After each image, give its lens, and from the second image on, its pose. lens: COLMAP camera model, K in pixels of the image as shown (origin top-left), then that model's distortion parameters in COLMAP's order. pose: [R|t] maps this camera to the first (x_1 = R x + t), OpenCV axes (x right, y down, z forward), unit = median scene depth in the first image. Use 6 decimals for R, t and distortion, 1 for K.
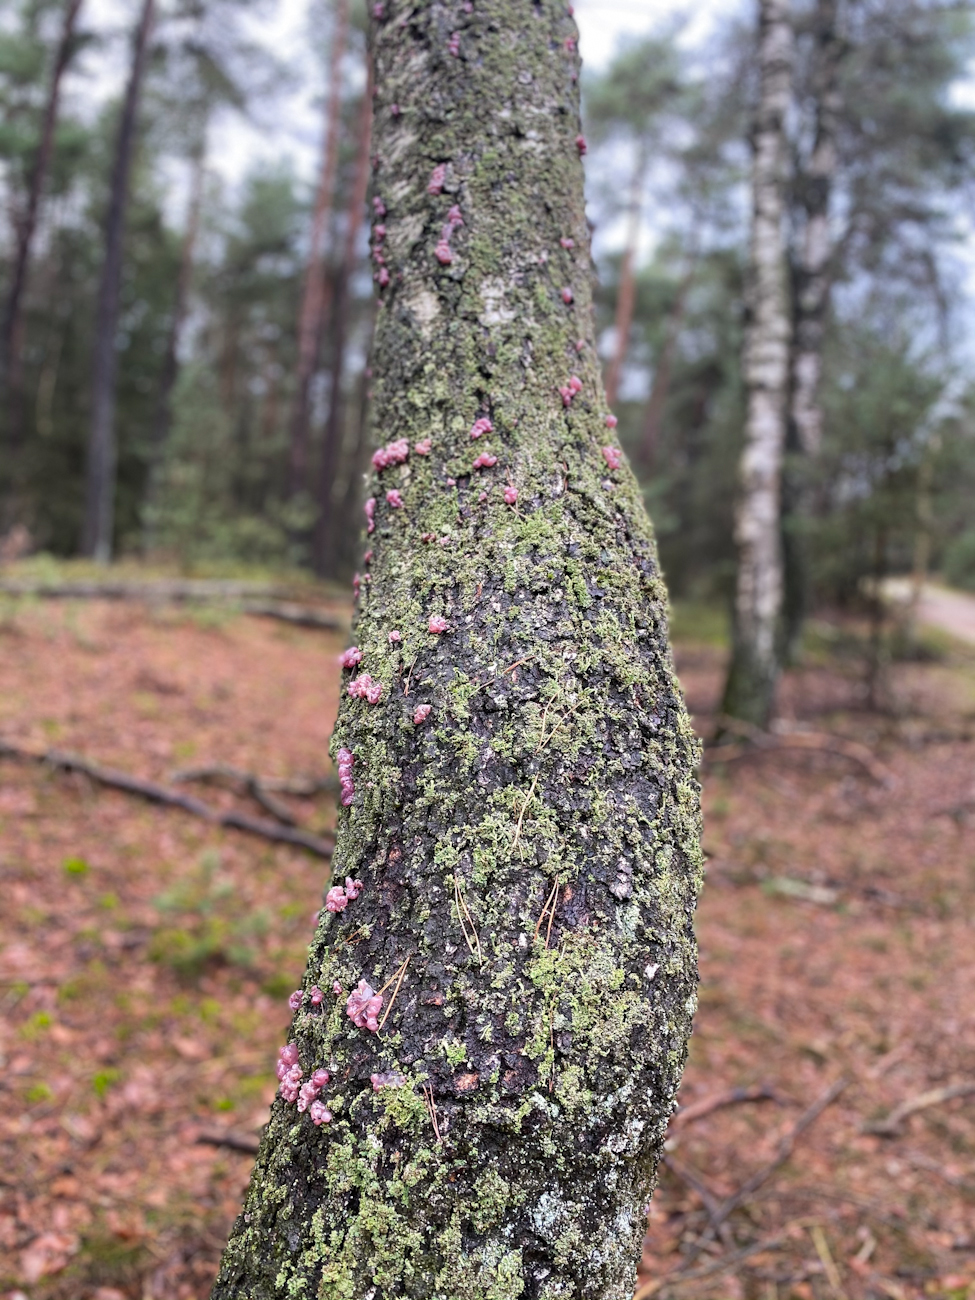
lens RADIAL K [[994.3, 0, 487.5], [0, 994.3, 650.0], [0, 0, 1]] dist [0.001628, 0.000163]
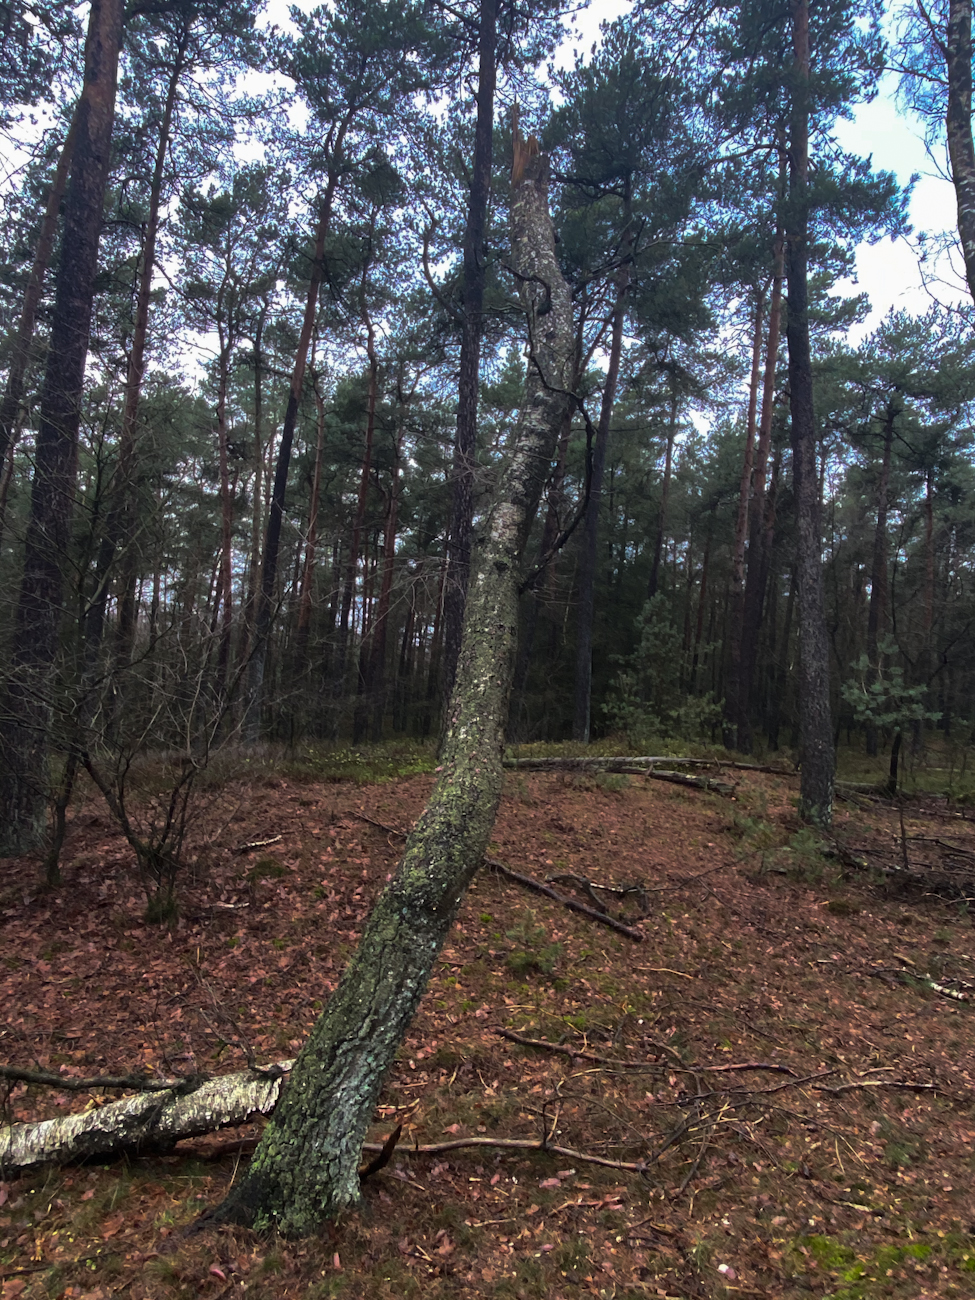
lens RADIAL K [[841.1, 0, 487.5], [0, 841.1, 650.0], [0, 0, 1]] dist [-0.000104, -0.000115]
pose [[0.858181, -0.067343, -0.508910, 0.615599], [-0.023310, 0.985223, -0.169681, -0.029216], [0.512817, 0.157480, 0.843930, -0.640021]]
